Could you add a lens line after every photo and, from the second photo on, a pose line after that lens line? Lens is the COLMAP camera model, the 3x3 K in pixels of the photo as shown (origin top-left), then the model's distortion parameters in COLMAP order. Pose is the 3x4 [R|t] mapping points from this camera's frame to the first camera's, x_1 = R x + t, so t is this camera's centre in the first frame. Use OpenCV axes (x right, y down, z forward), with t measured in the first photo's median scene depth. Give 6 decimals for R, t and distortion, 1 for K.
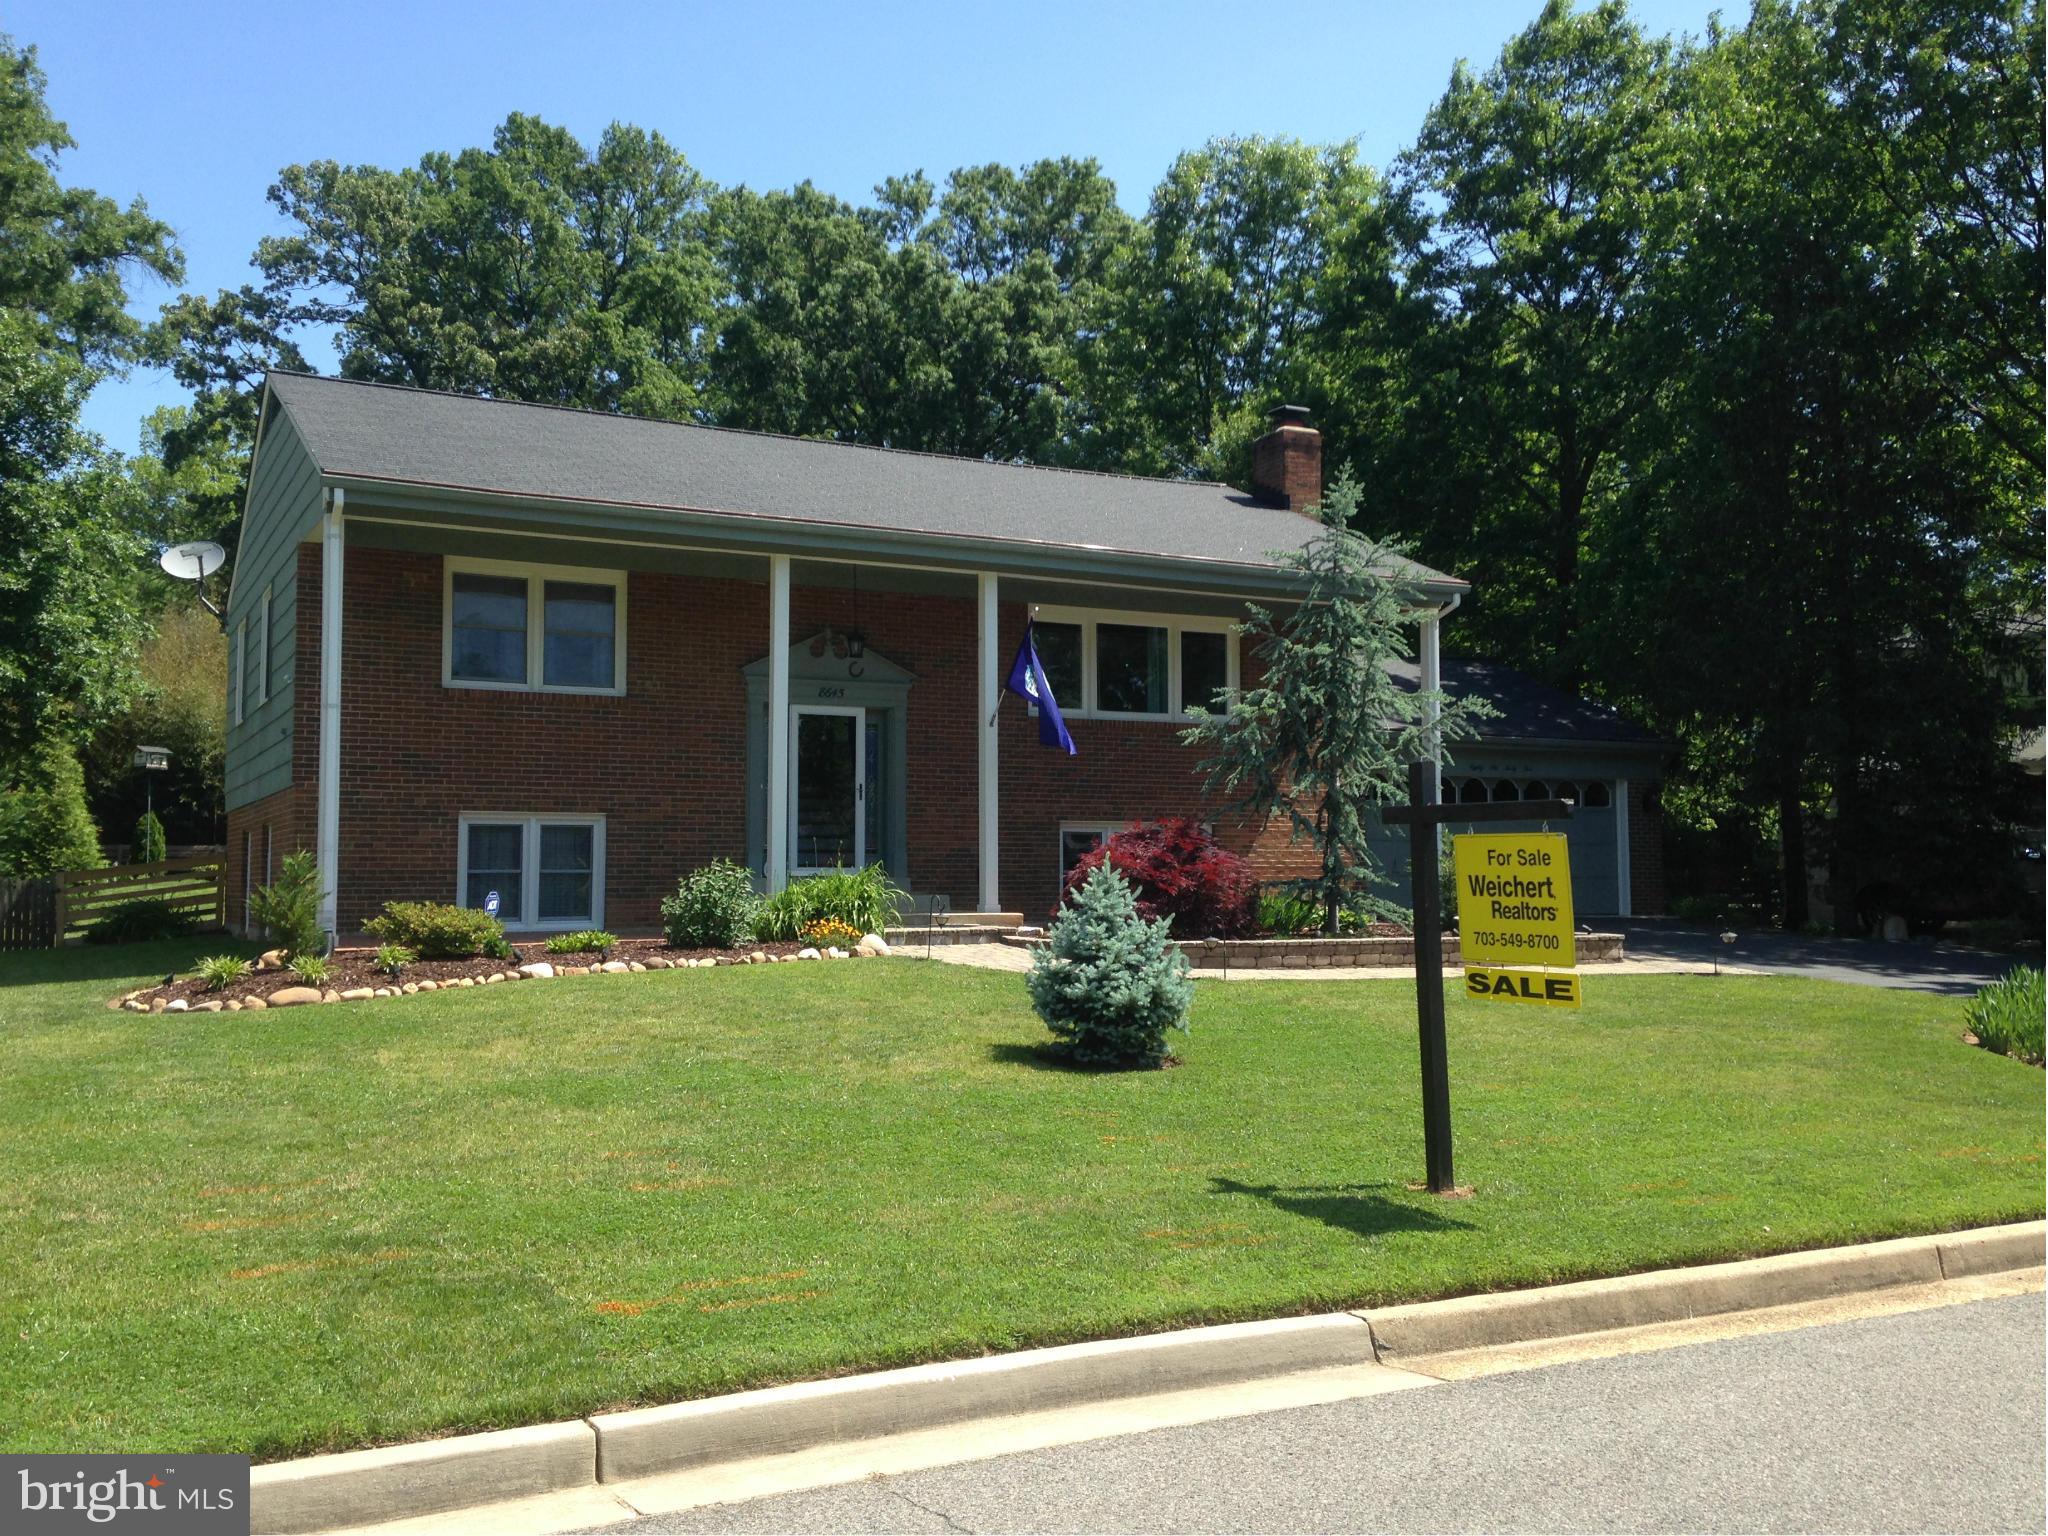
lens RADIAL K [[1831.6, 0, 1024.0], [0, 1831.6, 768.0], [0, 0, 1]] dist [0.208834, -0.362618]
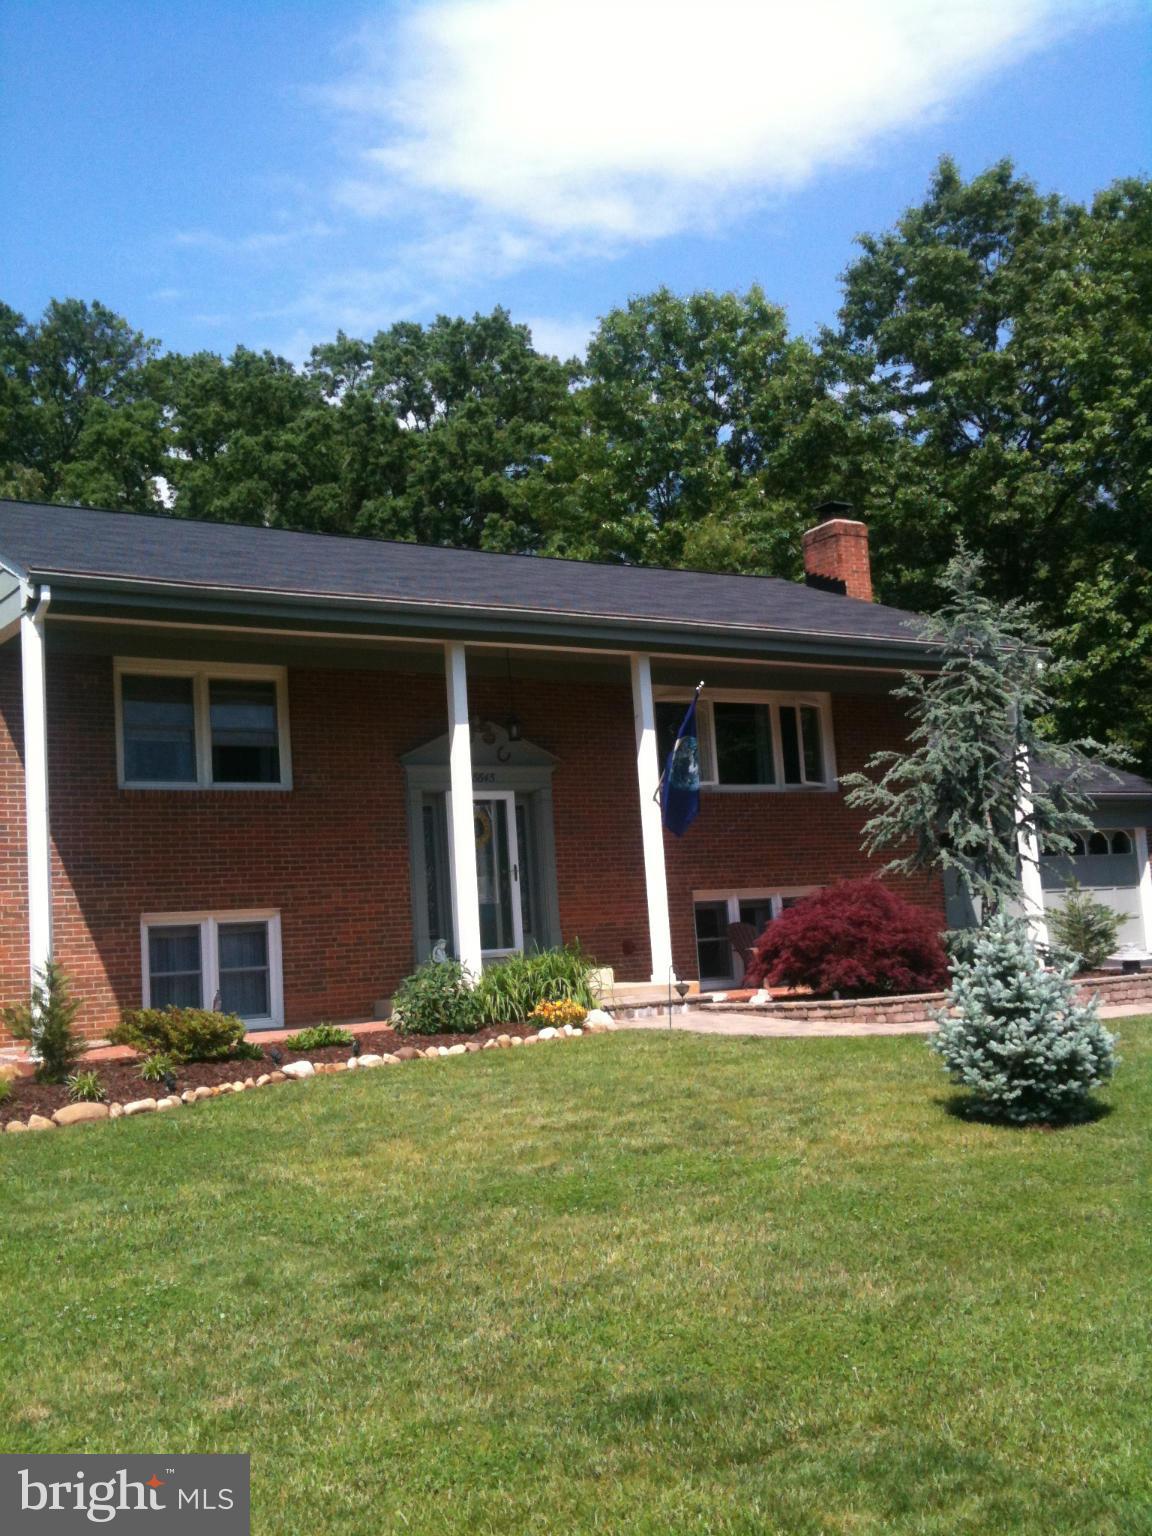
lens RADIAL K [[1615.5, 0, 576.0], [0, 1615.5, 768.0], [0, 0, 1]] dist [0.204212, -0.582720]
pose [[0.990932, -0.049200, 0.125031, -0.173971], [0.056687, 0.996761, -0.057047, 0.008247], [-0.121819, 0.063617, 0.990512, 0.109331]]
